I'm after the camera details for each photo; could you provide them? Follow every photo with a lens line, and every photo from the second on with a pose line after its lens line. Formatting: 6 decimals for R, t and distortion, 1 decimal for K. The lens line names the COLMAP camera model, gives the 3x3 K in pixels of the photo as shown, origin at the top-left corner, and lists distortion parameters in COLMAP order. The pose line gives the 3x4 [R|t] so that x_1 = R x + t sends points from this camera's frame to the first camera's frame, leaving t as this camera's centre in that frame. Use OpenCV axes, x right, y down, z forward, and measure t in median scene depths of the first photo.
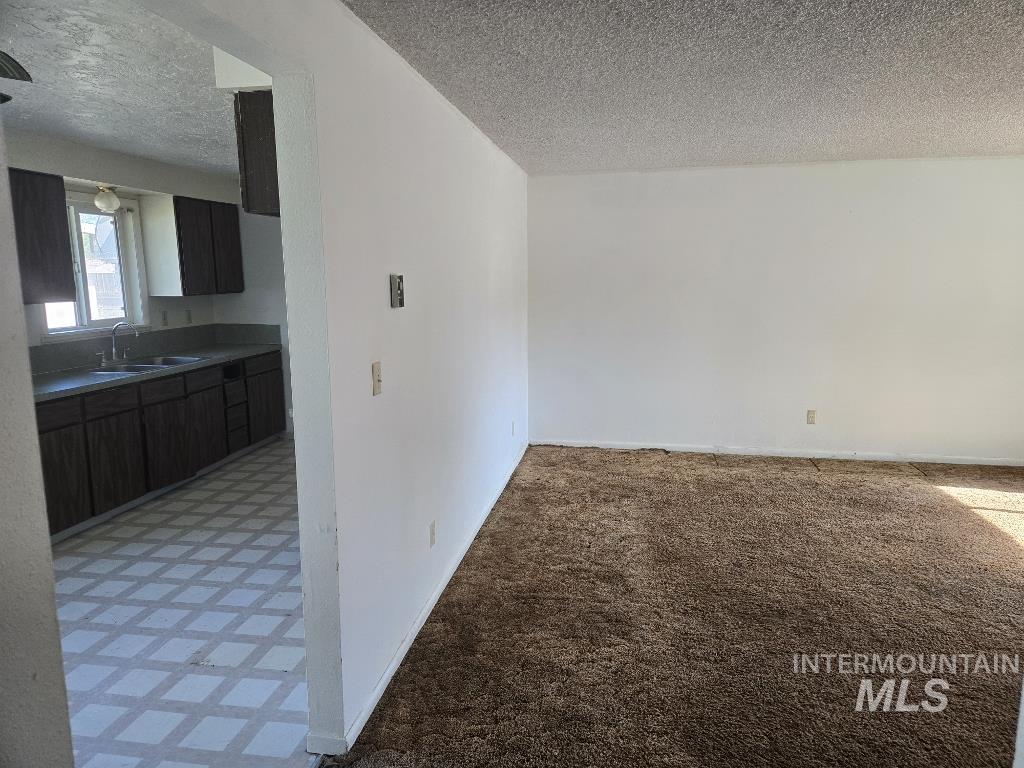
lens RADIAL K [[684.5, 0, 515.0], [0, 684.5, 383.8], [0, 0, 1]] dist [0.075454, -0.052872]
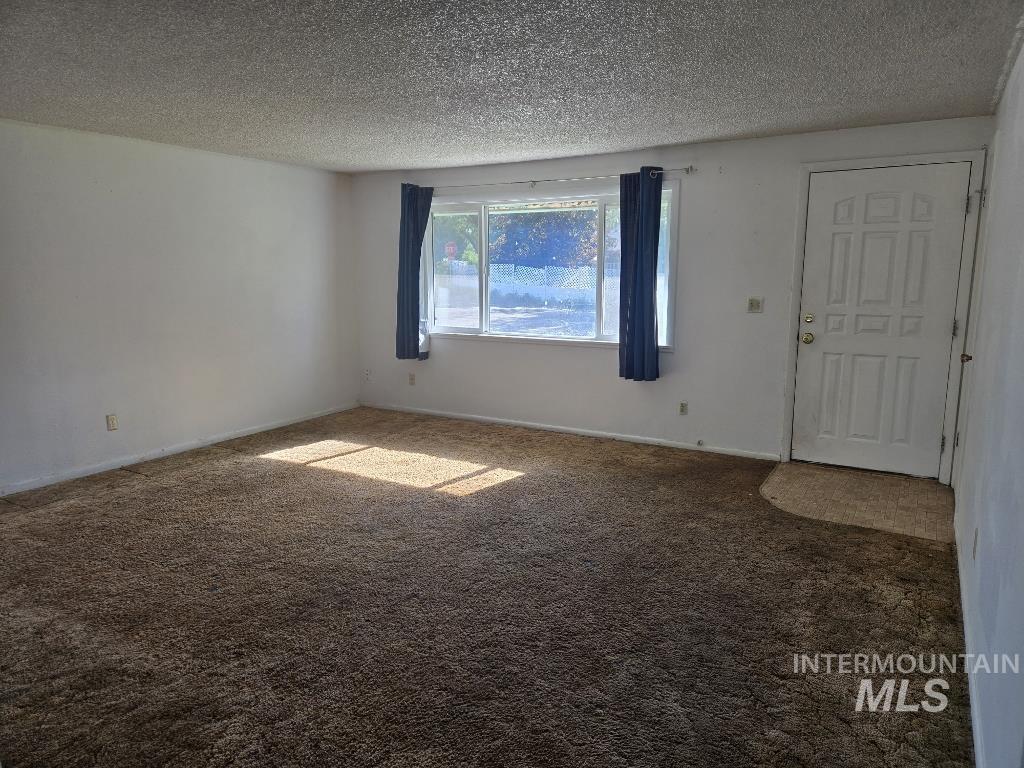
lens RADIAL K [[684.5, 0, 520.1], [0, 684.5, 384.5], [0, 0, 1]] dist [0.075454, -0.052872]
pose [[0.353444, -0.158807, 0.921877, -0.281521], [0.151997, 0.982138, 0.110913, -0.026600], [-0.923024, 0.100921, 0.371269, 0.261618]]
